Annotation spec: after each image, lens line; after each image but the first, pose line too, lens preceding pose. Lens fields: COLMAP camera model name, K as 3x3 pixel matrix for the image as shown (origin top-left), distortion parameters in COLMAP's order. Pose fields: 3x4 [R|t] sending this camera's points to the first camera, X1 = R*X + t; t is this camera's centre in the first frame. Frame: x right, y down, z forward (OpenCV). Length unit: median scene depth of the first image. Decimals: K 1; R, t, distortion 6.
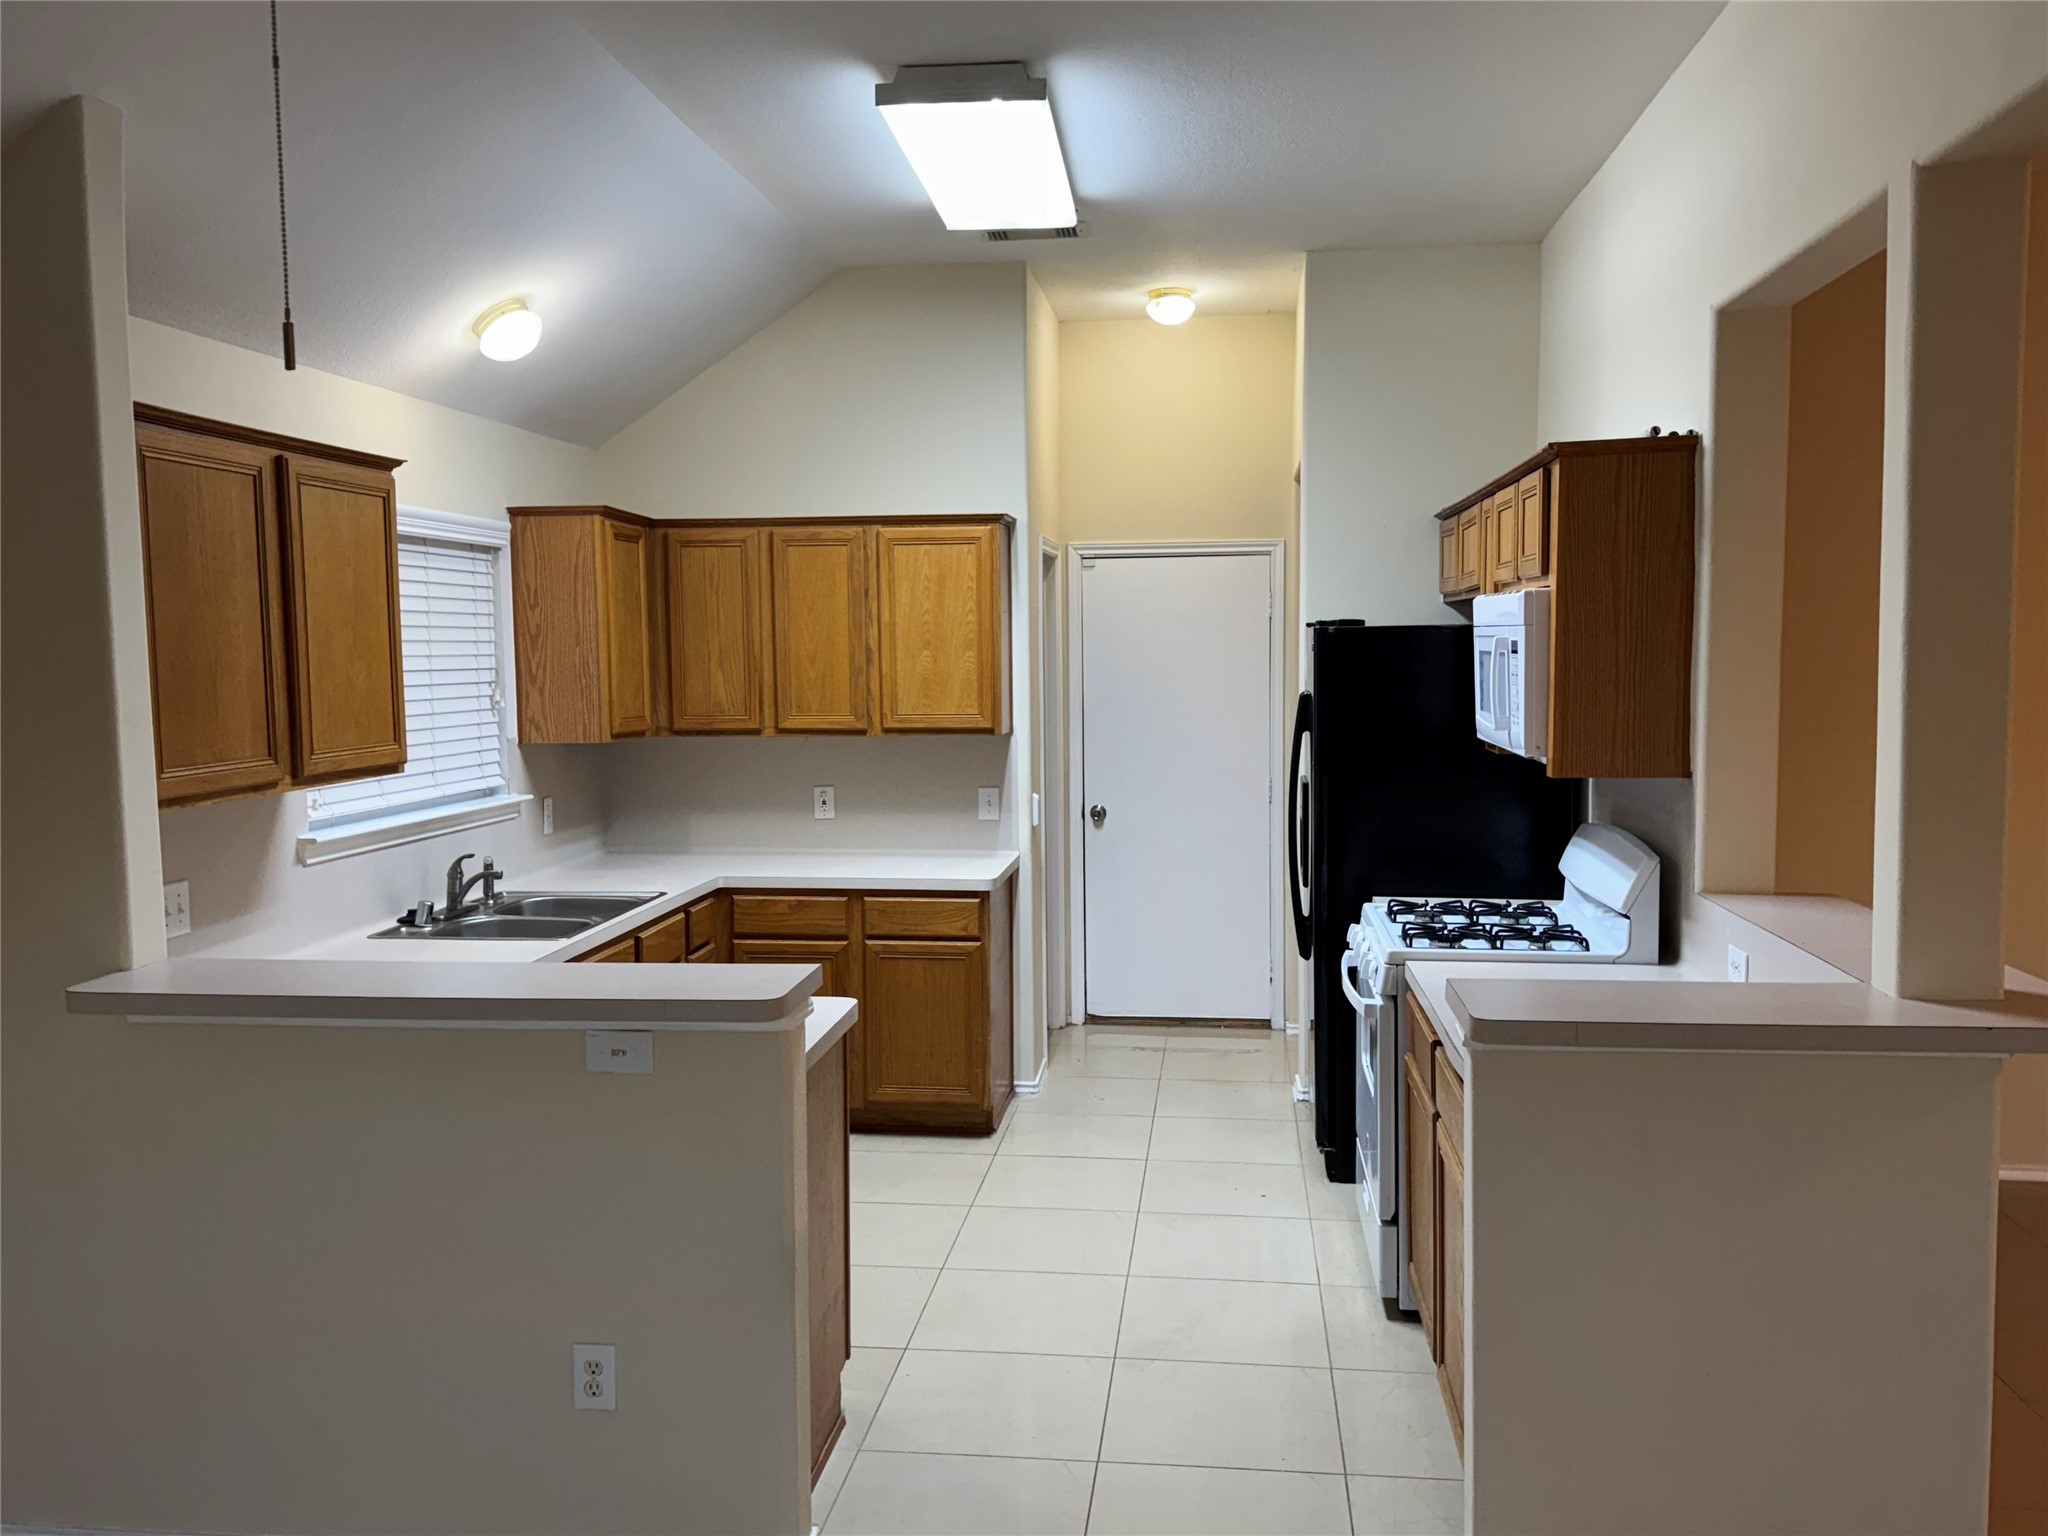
lens RADIAL K [[1653.2, 0, 1040.8], [0, 1653.2, 774.9], [0, 0, 1]] dist [0.139079, -0.214672]
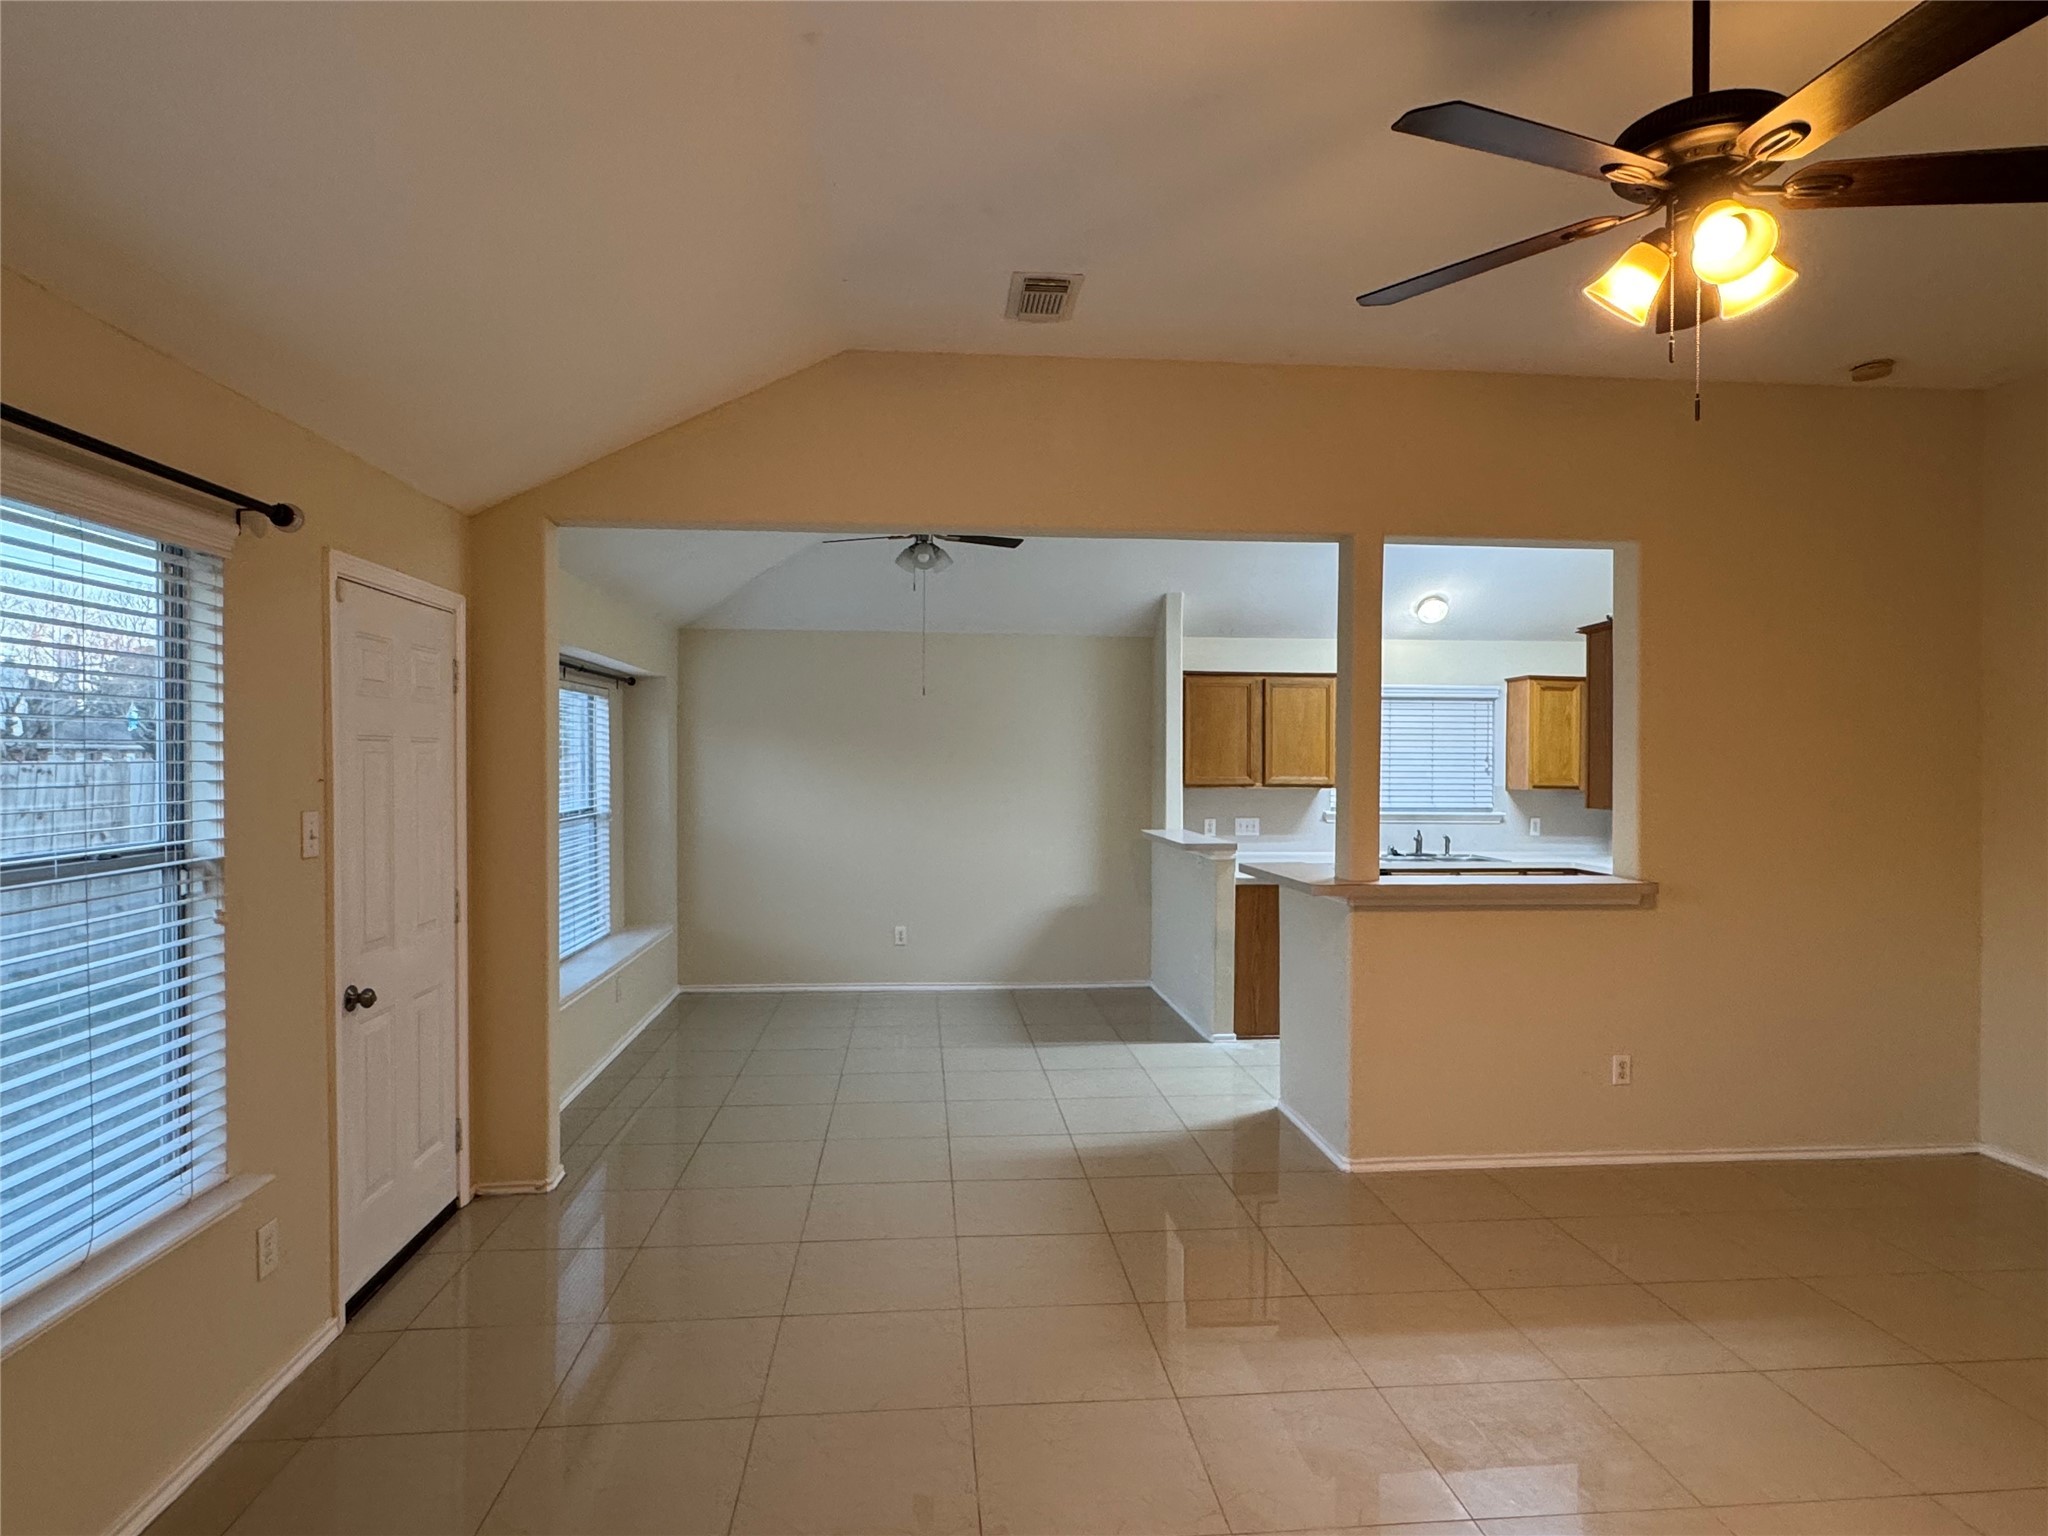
lens RADIAL K [[1167.7, 0, 1023.1], [0, 1167.7, 772.9], [0, 0, 1]] dist [0.001935, -0.000067]
pose [[0.206460, 0.019097, -0.978269, 1.001527], [-0.082218, 0.996612, 0.002104, 0.007998], [0.974995, 0.079997, 0.207330, 0.096456]]
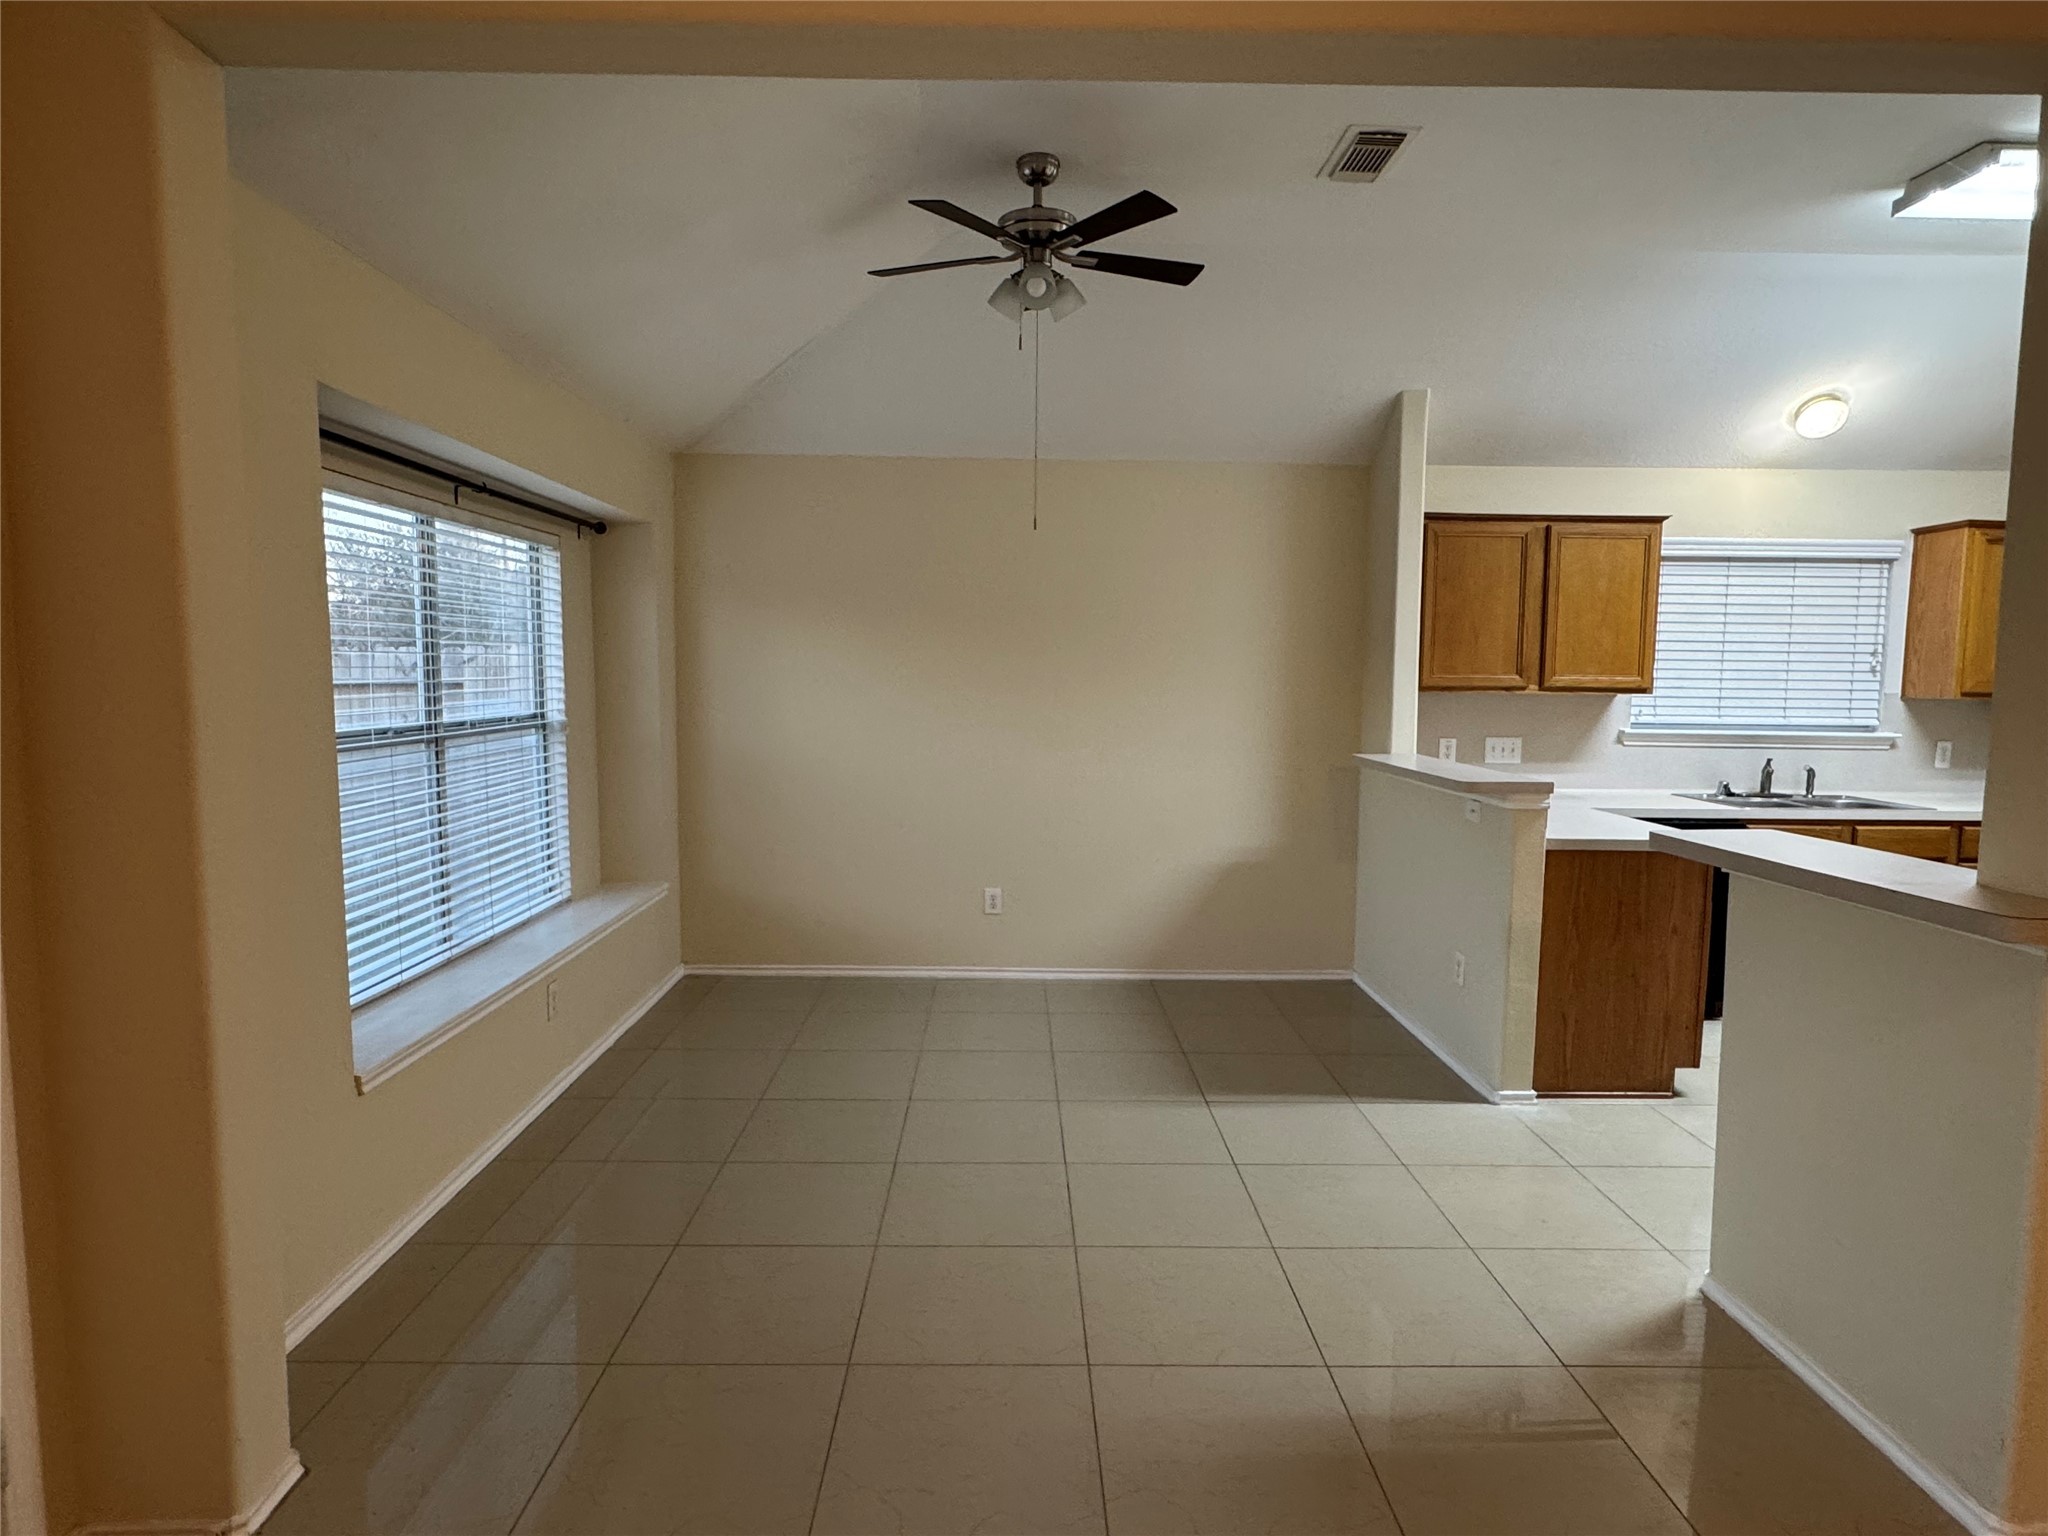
lens RADIAL K [[1167.7, 0, 1023.1], [0, 1167.7, 772.9], [0, 0, 1]] dist [0.001935, -0.000067]
pose [[0.130266, 0.096884, -0.986734, 0.563233], [-0.088692, 0.992363, 0.085728, 0.025067], [0.987504, 0.076348, 0.137864, 0.140913]]
